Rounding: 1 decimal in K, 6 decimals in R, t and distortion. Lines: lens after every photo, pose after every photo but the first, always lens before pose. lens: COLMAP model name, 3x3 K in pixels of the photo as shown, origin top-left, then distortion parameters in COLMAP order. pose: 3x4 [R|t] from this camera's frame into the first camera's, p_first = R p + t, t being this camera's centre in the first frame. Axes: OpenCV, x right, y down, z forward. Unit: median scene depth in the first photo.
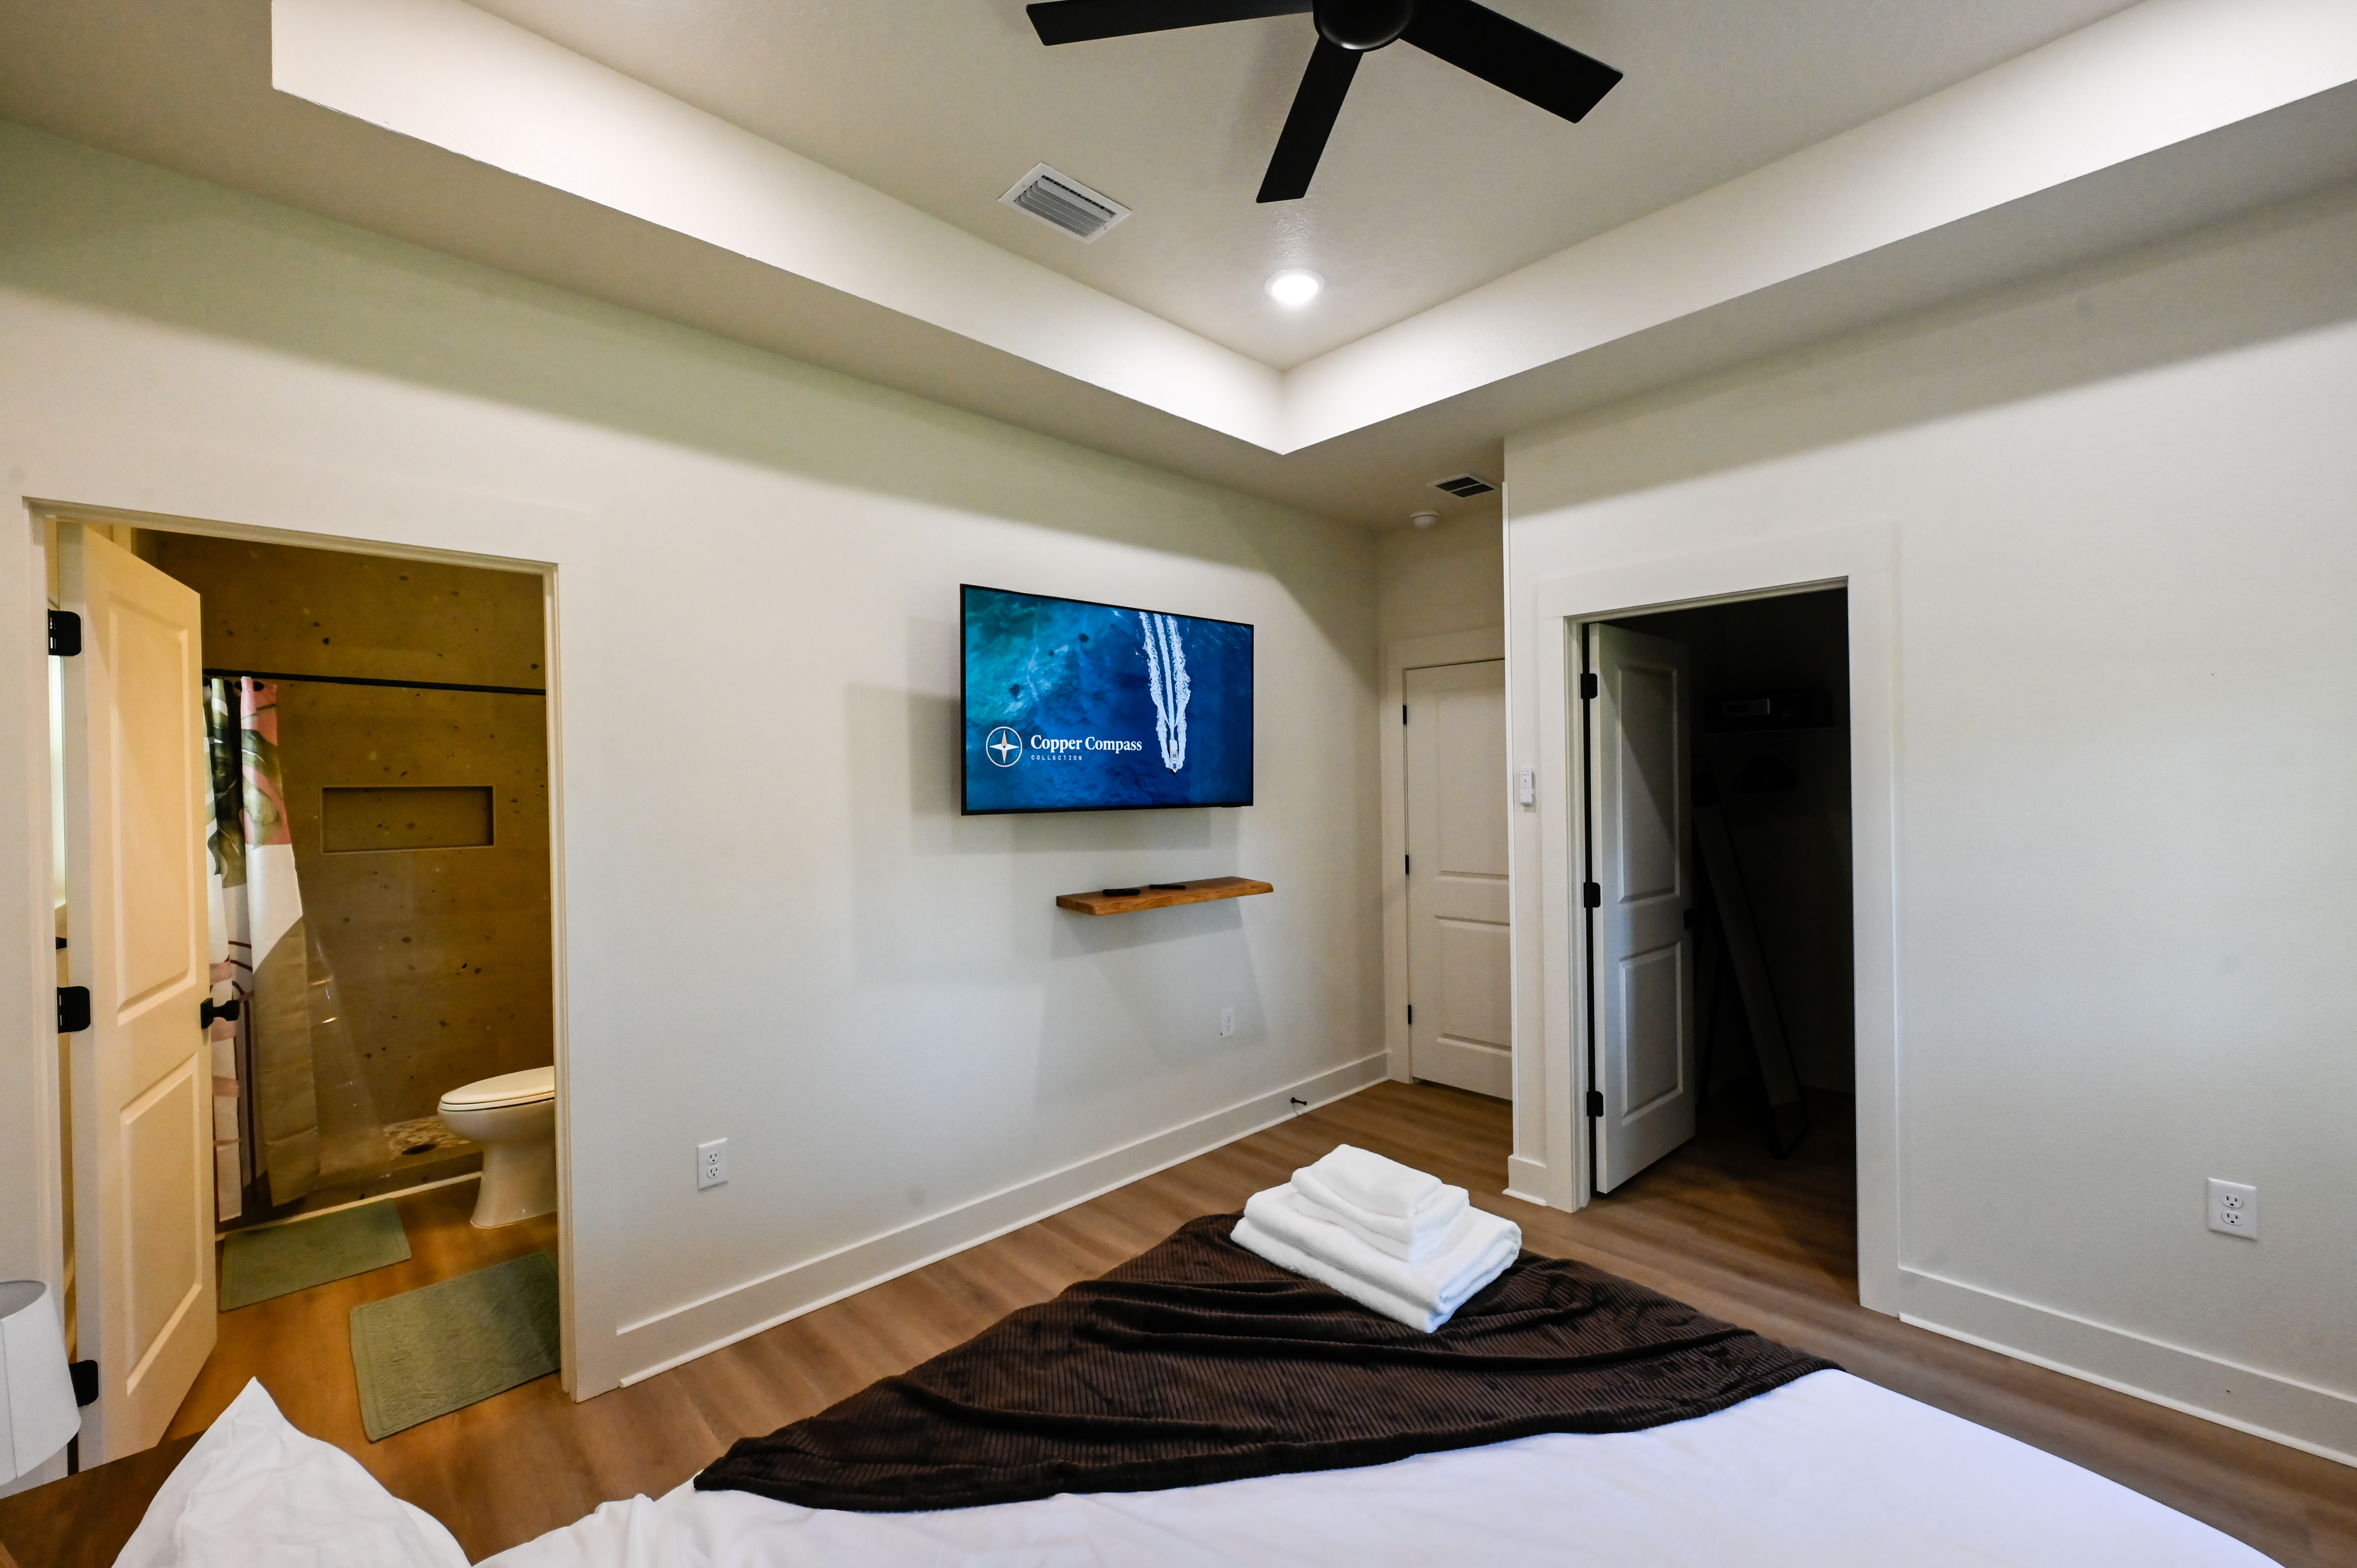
lens RADIAL K [[933.4, 0, 1204.3], [0, 933.4, 786.8], [0, 0, 1]] dist [-0.000417, 0.000249]
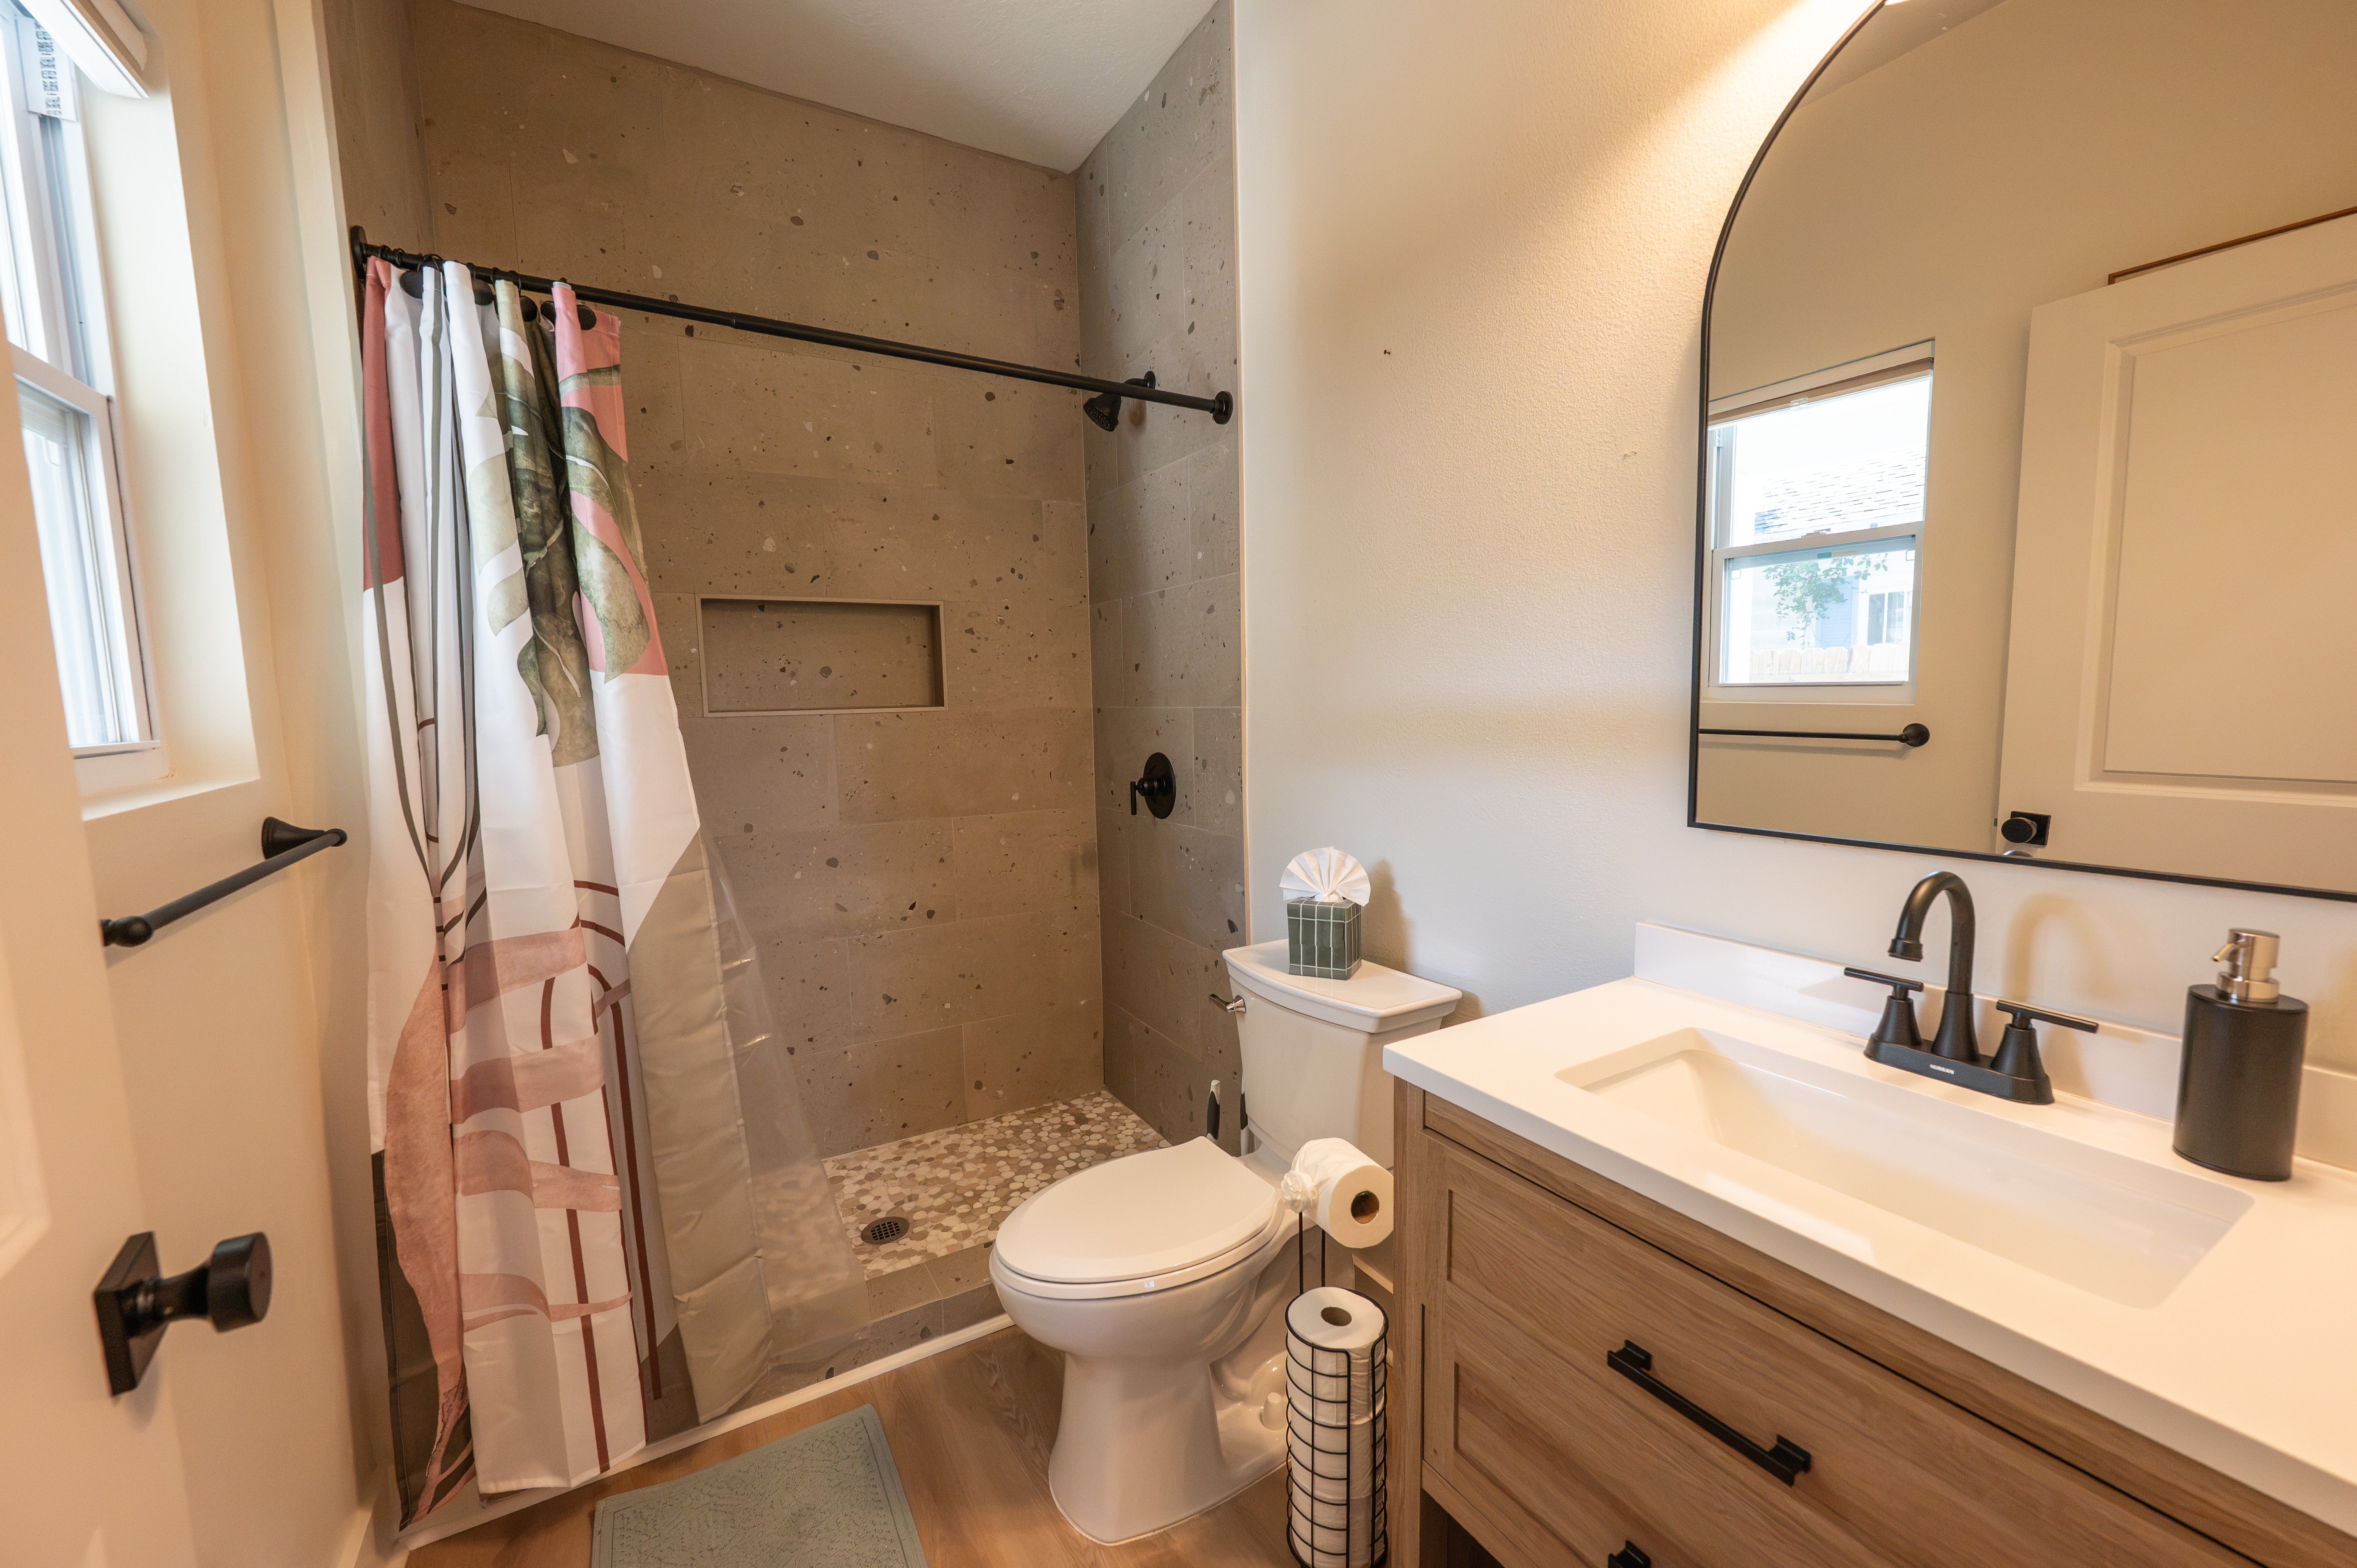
lens RADIAL K [[933.4, 0, 1182.0], [0, 933.4, 791.6], [0, 0, 1]] dist [-0.000417, 0.000249]
pose [[0.969210, 0.014893, -0.245787, -0.632507], [0.011817, 0.994206, 0.106840, 0.074381], [0.245954, -0.106455, 0.963418, 0.624283]]
